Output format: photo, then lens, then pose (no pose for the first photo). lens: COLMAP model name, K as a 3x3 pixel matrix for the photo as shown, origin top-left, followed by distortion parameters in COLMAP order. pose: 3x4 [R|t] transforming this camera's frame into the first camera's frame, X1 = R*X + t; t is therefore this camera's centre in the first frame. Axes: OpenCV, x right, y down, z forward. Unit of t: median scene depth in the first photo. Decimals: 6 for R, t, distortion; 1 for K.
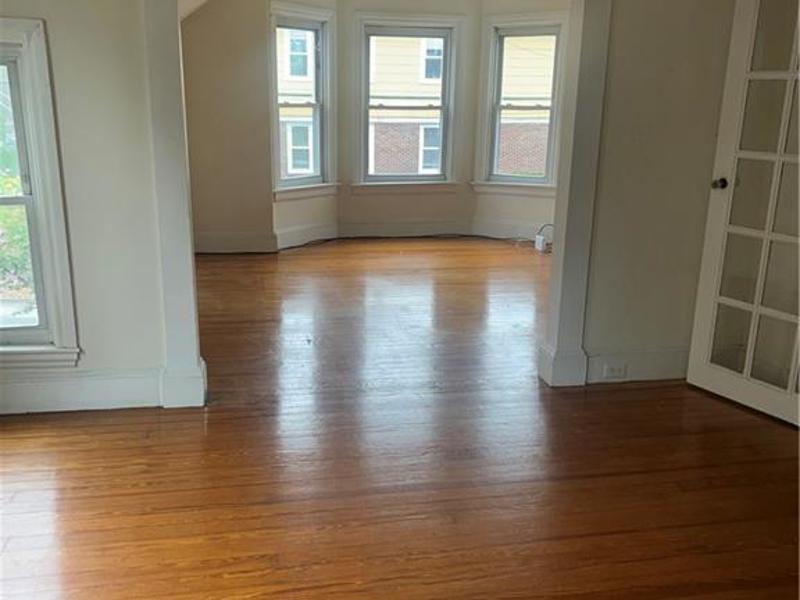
lens RADIAL K [[807.6, 0, 386.1], [0, 807.6, 311.2], [0, 0, 1]] dist [0.029980, 0.000000]
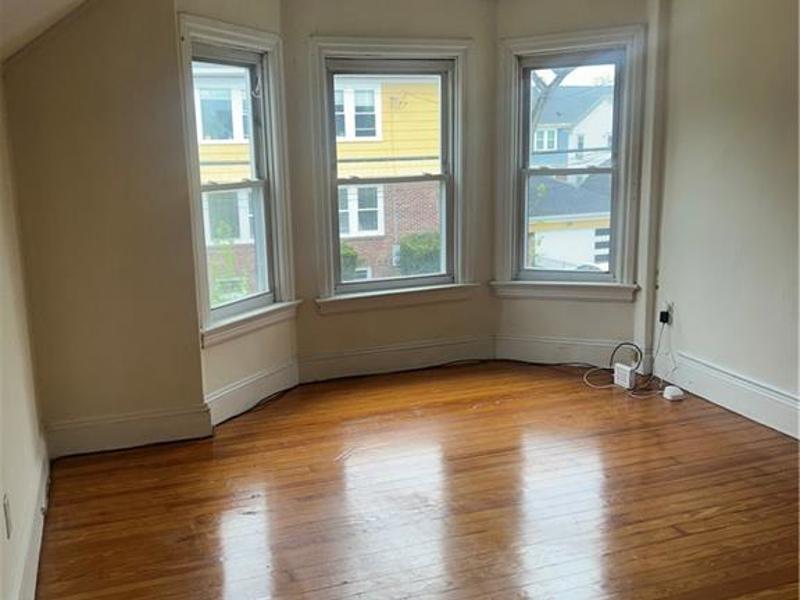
lens RADIAL K [[807.6, 0, 387.3], [0, 807.6, 285.4], [0, 0, 1]] dist [0.029980, 0.000000]
pose [[0.986963, -0.068195, 0.145787, -0.146824], [0.082097, 0.992409, -0.091565, -0.194150], [-0.138436, 0.102339, 0.985070, 0.664065]]
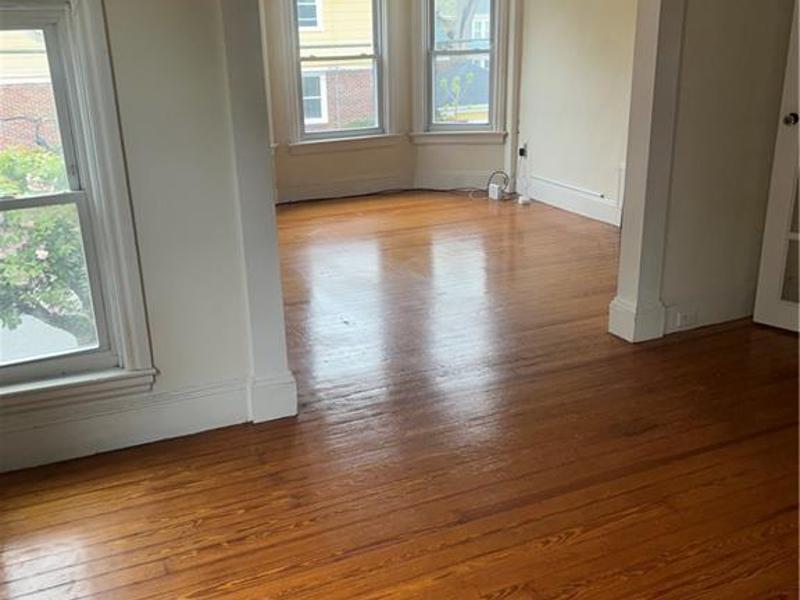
lens RADIAL K [[807.6, 0, 391.5], [0, 807.6, 299.2], [0, 0, 1]] dist [0.029980, 0.000000]
pose [[0.972193, -0.110834, 0.206290, -0.255607], [0.101181, 0.993245, 0.056800, -0.040105], [-0.211192, -0.034348, 0.976841, 0.115448]]
